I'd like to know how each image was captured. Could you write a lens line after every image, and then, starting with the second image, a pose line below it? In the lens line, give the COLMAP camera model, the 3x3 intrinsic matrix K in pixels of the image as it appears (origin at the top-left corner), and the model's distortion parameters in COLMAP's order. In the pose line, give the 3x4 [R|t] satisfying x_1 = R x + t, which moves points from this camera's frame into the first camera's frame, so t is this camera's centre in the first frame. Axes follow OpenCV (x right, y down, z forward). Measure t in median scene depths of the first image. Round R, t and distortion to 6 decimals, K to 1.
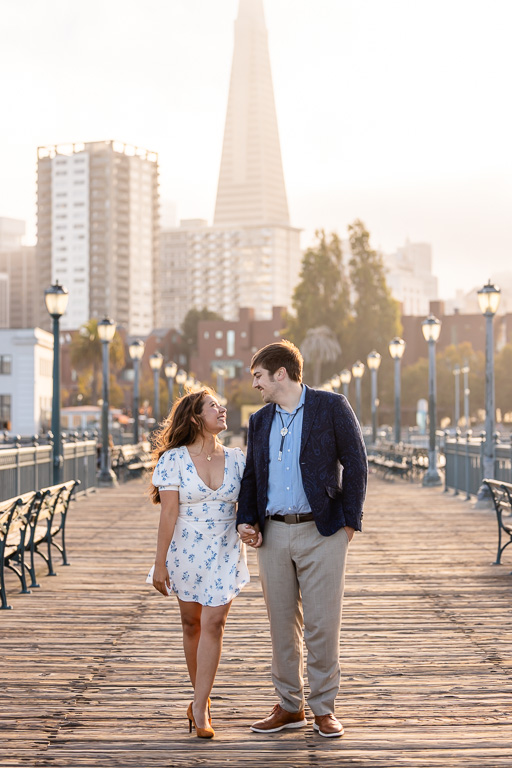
lens RADIAL K [[1936.6, 0, 256.0], [0, 1936.6, 384.0], [0, 0, 1]] dist [0.029669, -0.059027]
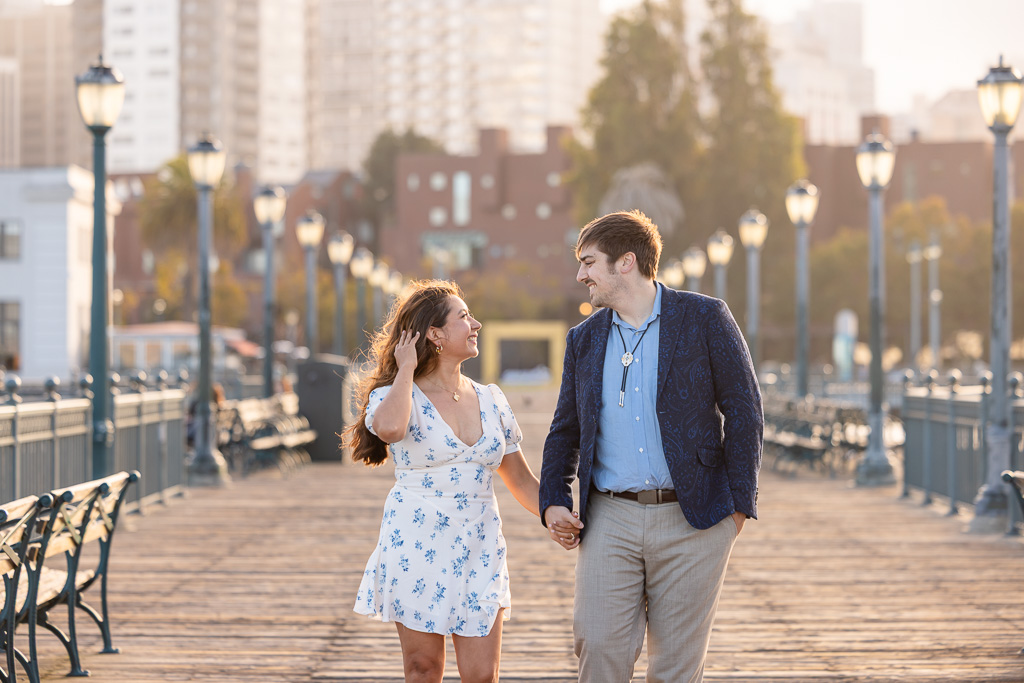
lens RADIAL K [[3723.6, 0, 512.0], [0, 3723.6, 341.5], [0, 0, 1]] dist [0.125811, 1.103433]
pose [[0.999997, 0.002395, 0.000674, -0.000632], [-0.002404, 0.999896, 0.014222, 0.002052], [-0.000640, -0.014224, 0.999899, 0.038149]]
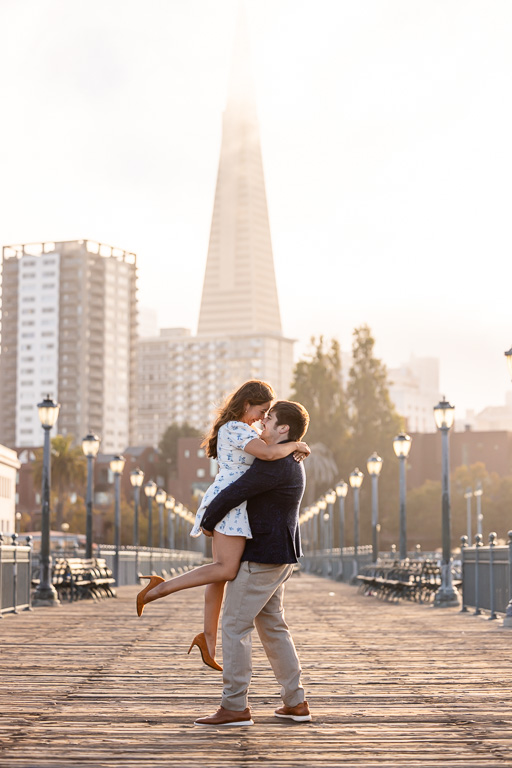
lens RADIAL K [[1936.6, 0, 256.0], [0, 1936.6, 384.0], [0, 0, 1]] dist [0.029669, -0.059027]
pose [[0.999978, 0.006492, -0.001007, 0.006797], [-0.006553, 0.996538, -0.082878, 0.016307], [0.000465, 0.082882, 0.996559, 0.108508]]
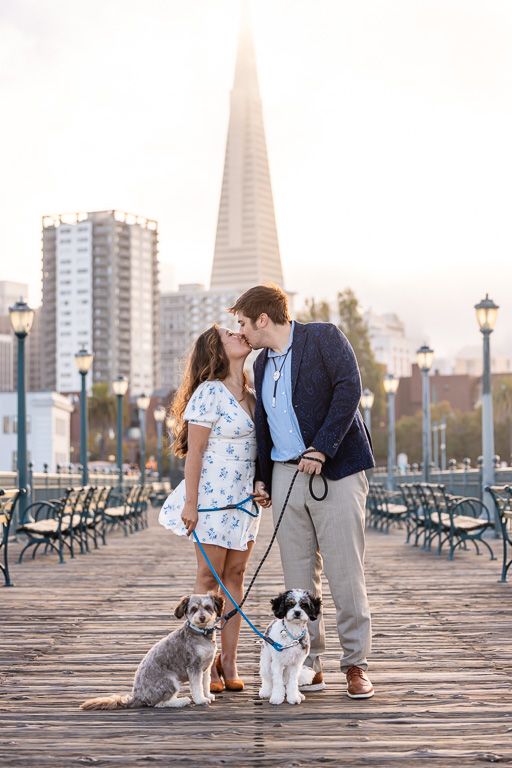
lens RADIAL K [[5413.3, 0, 256.0], [0, 5413.3, 384.0], [0, 0, 1]] dist [4.758925, 6.501759]
pose [[0.999944, -0.001413, -0.010469, 0.034935], [0.001303, 0.999943, -0.010568, 0.000015], [0.010483, 0.010553, 0.999889, -2.030165]]
